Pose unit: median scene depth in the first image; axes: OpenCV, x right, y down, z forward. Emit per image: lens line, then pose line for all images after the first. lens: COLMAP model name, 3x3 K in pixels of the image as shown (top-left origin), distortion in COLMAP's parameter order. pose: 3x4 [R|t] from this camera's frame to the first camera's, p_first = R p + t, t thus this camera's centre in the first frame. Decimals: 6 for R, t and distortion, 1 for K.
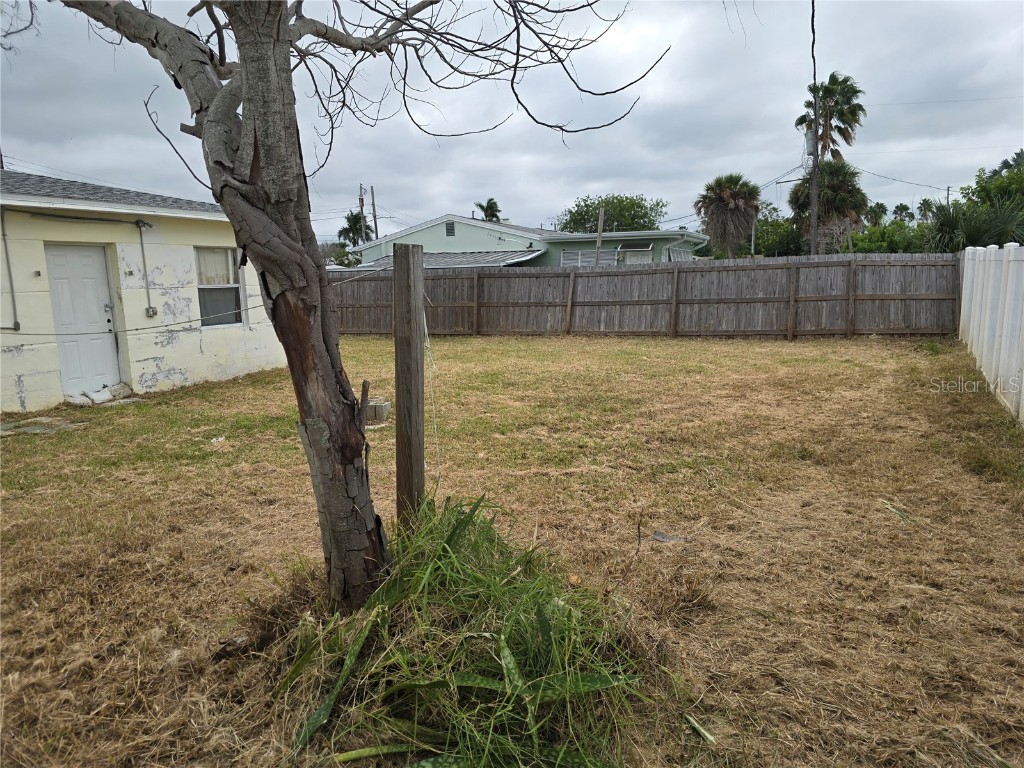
lens RADIAL K [[691.6, 0, 514.2], [0, 691.6, 386.8], [0, 0, 1]] dist [0.060244, -0.057716]
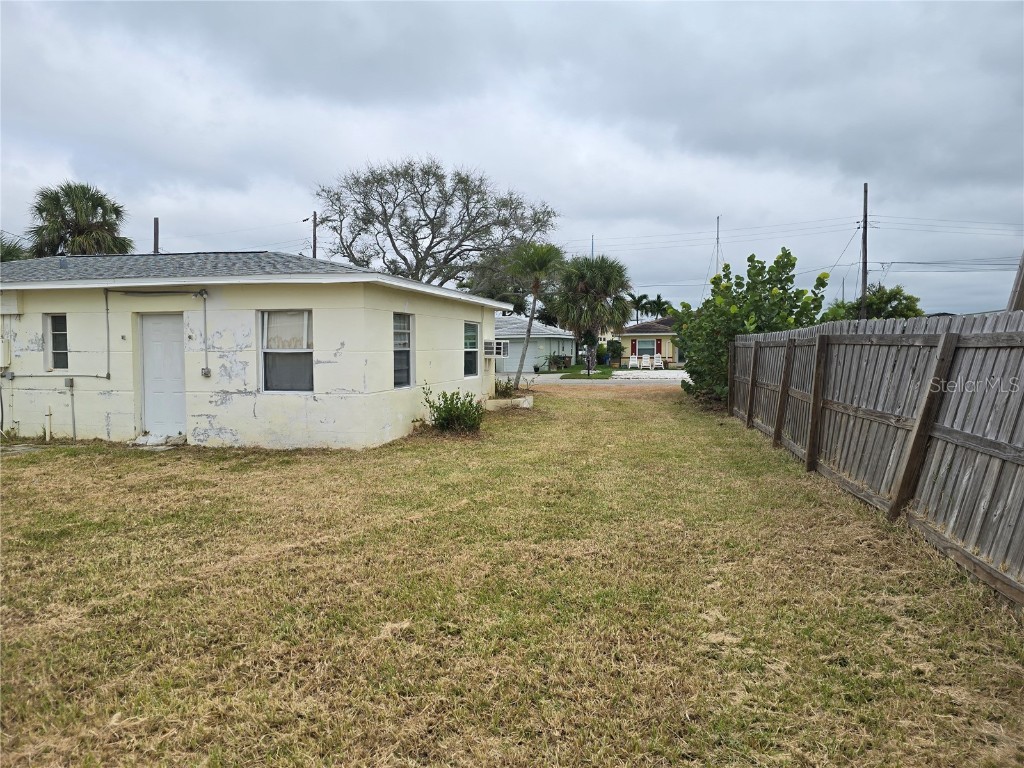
lens RADIAL K [[691.6, 0, 504.0], [0, 691.6, 384.2], [0, 0, 1]] dist [0.060244, -0.057716]
pose [[0.184700, 0.076434, -0.979818, 2.544491], [-0.156692, 0.986509, 0.047419, -0.865136], [0.970224, 0.144772, 0.194184, 5.045796]]
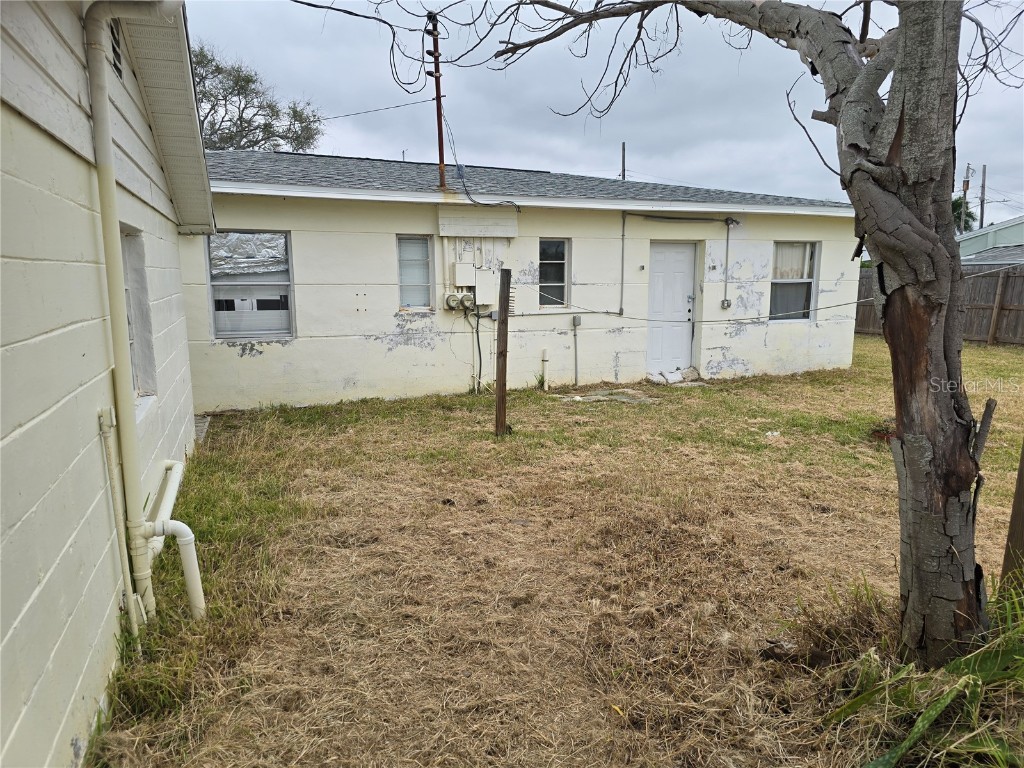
lens RADIAL K [[691.6, 0, 506.4], [0, 691.6, 393.8], [0, 0, 1]] dist [0.060244, -0.057716]
pose [[0.716716, 0.133807, -0.684407, -0.054159], [-0.122500, 0.990316, 0.065331, 0.000934], [0.686521, 0.037016, 0.726167, 0.016195]]
